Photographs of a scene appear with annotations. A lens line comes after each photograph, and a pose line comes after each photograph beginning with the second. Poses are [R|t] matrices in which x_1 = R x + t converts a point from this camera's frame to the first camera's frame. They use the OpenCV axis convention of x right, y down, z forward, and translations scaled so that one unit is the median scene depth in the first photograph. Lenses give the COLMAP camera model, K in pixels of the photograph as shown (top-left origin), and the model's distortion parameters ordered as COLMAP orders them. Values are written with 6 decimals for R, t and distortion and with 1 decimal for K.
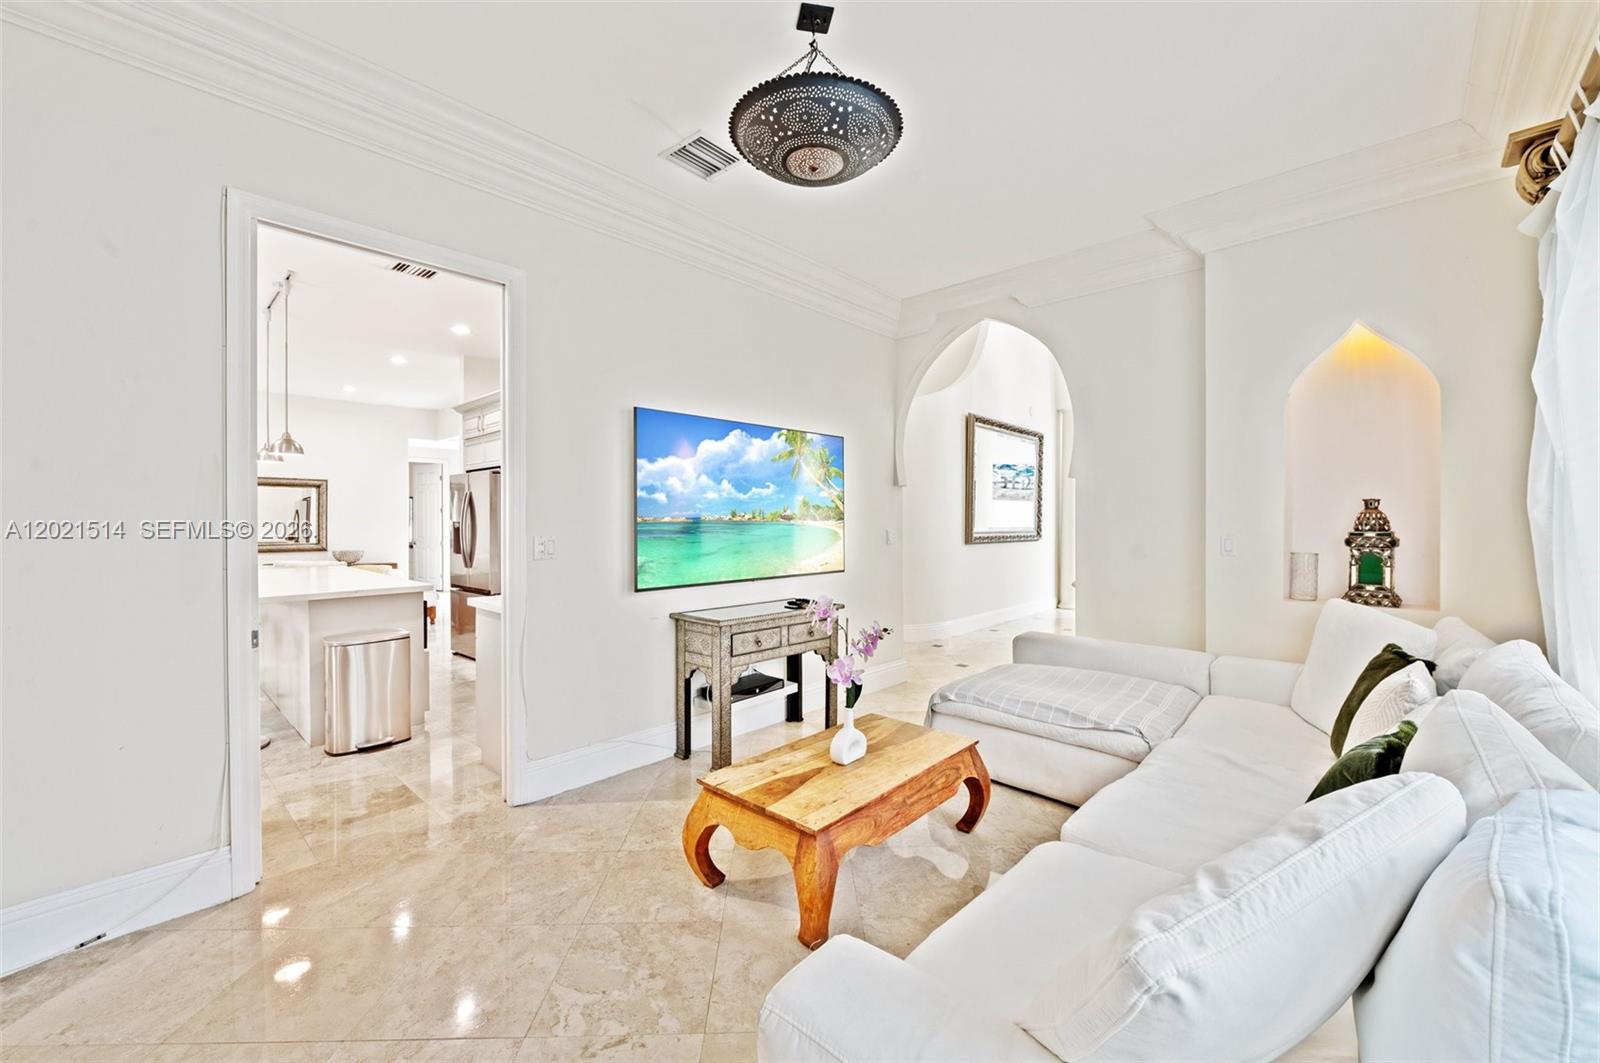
lens RADIAL K [[623.7, 0, 790.9], [0, 623.7, 523.9], [0, 0, 1]] dist [-0.000524, -0.000046]
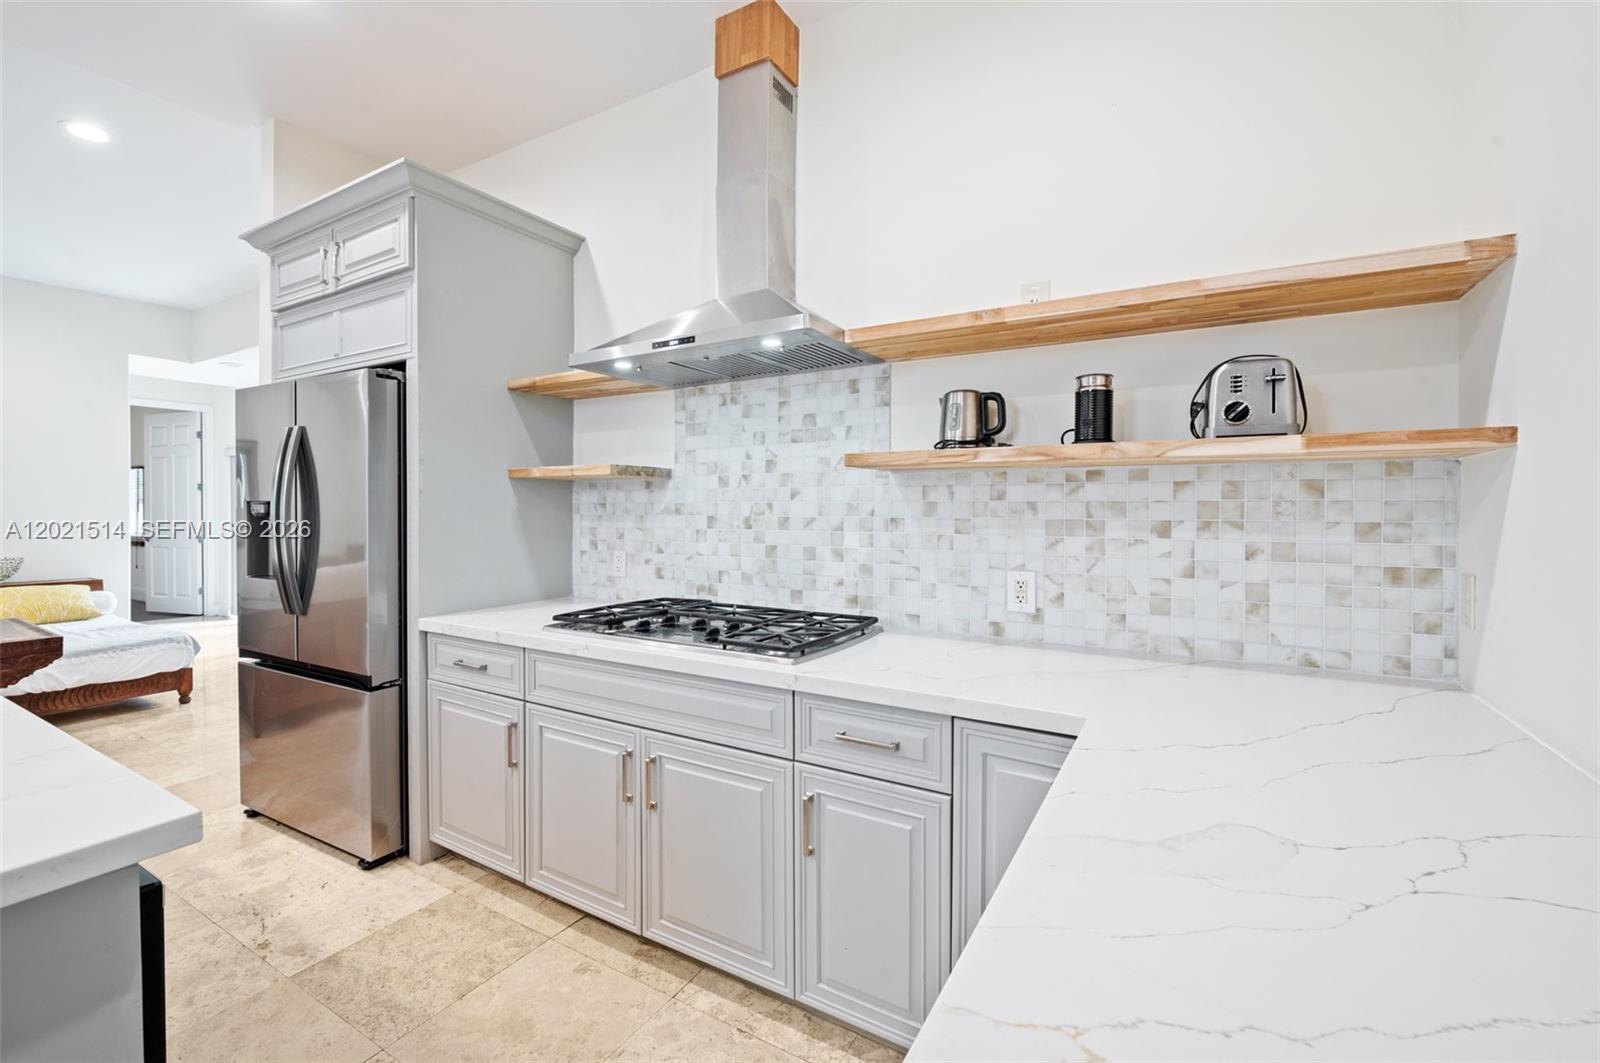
lens RADIAL K [[646.3, 0, 805.4], [0, 646.3, 513.6], [0, 0, 1]] dist [-0.002123, -0.000346]
pose [[0.968190, 0.003014, 0.250198, -0.285214], [-0.003642, 0.999991, 0.002047, 0.003009], [-0.250190, -0.002894, 0.968192, 0.484175]]
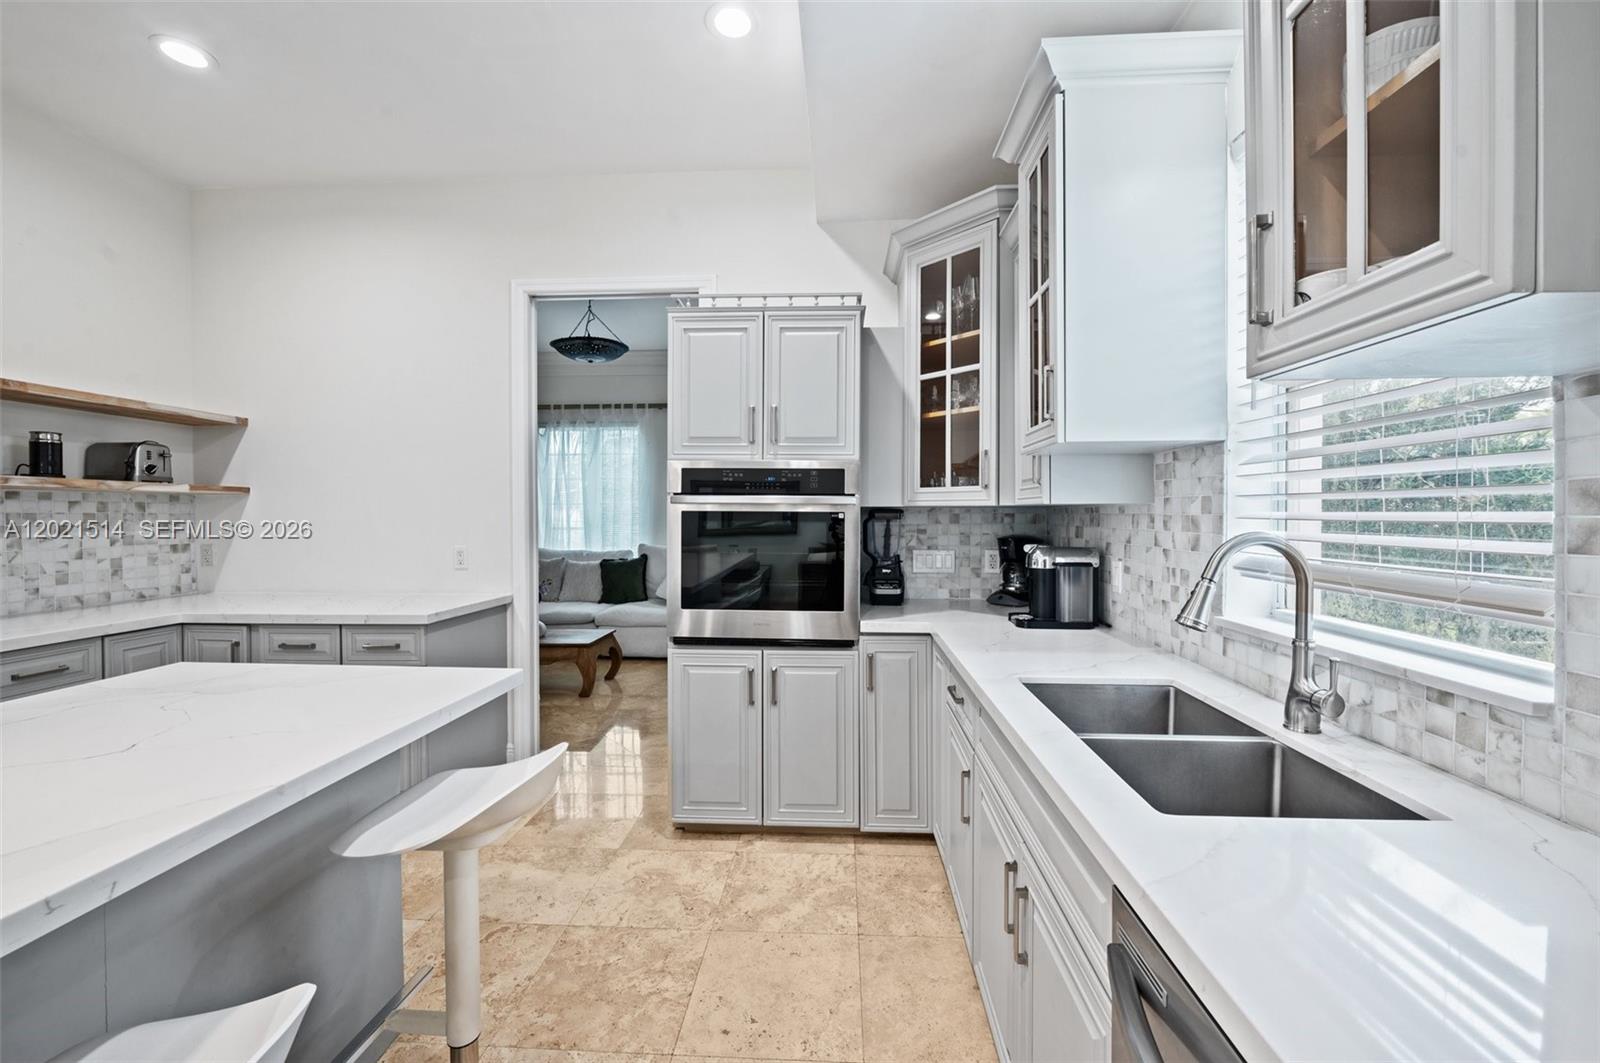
lens RADIAL K [[658.9, 0, 797.9], [0, 658.9, 521.0], [0, 0, 1]] dist [-0.000065, -0.000153]
pose [[-0.642580, -0.003415, 0.766211, -0.698375], [0.008650, 0.999894, 0.011711, 0.002222], [-0.766169, 0.014153, -0.642483, 0.605369]]
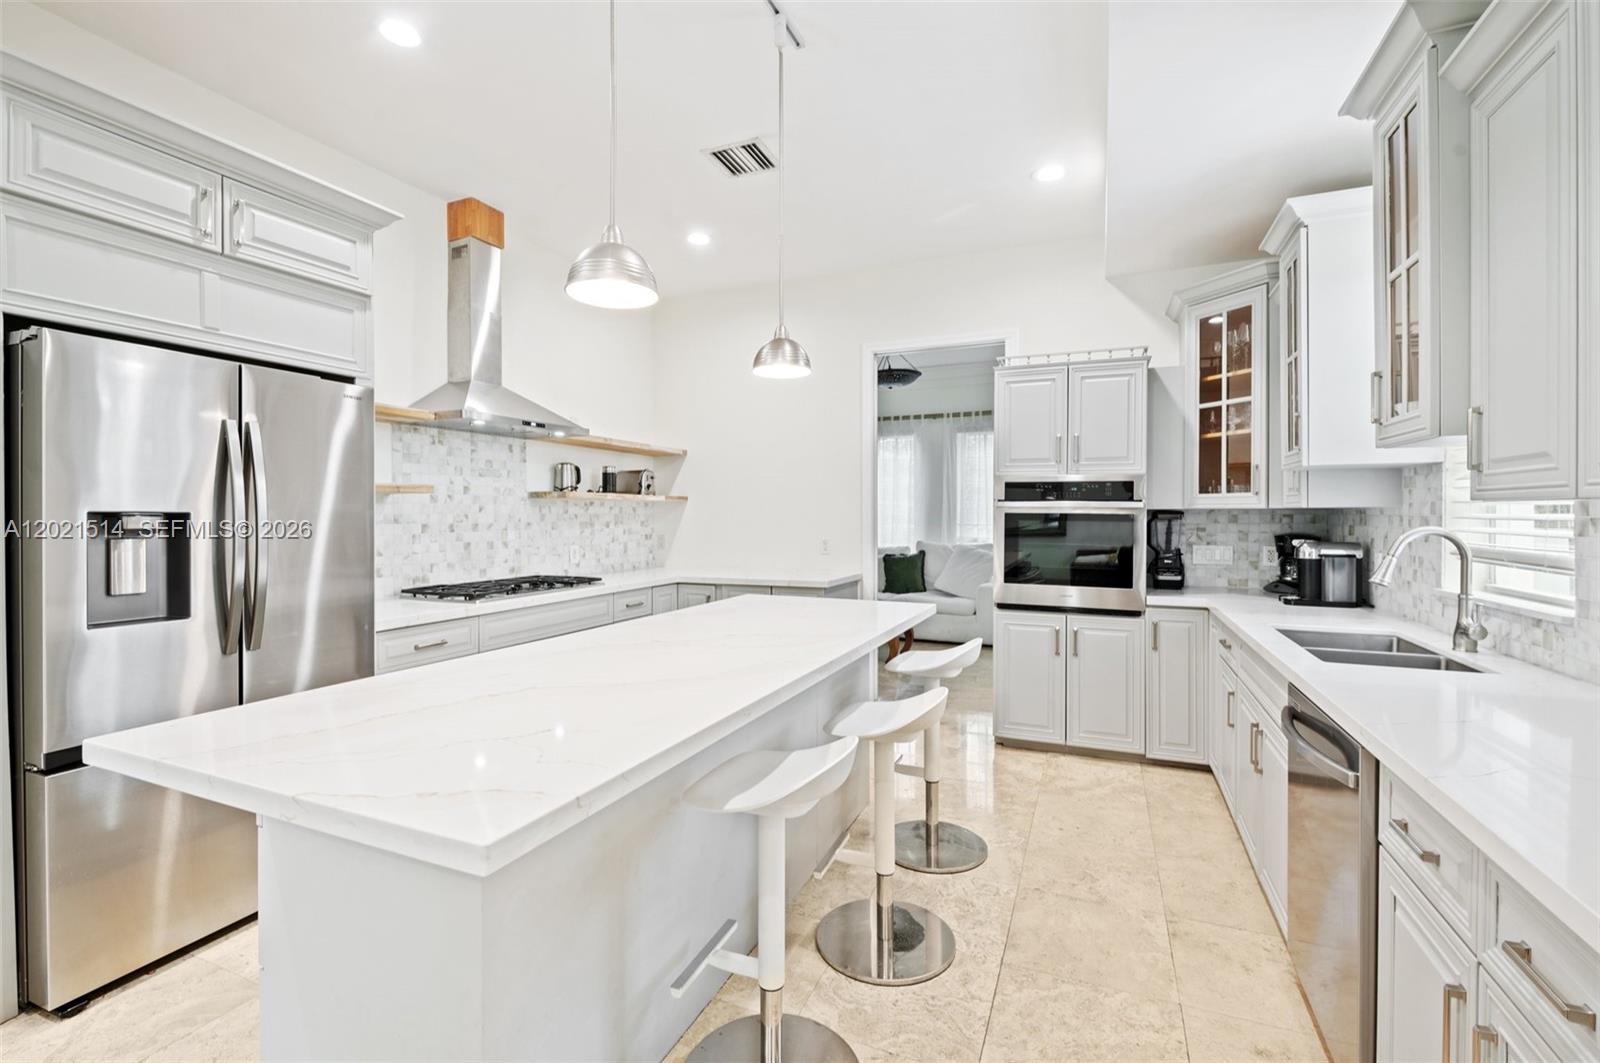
lens RADIAL K [[724.2, 0, 781.8], [0, 724.2, 518.3], [0, 0, 1]] dist [-0.005148, -0.000338]
pose [[-0.341162, -0.000790, 0.940004, -0.849791], [0.008317, 0.999958, 0.003859, 0.001173], [-0.939968, 0.009135, -0.341141, 0.778865]]
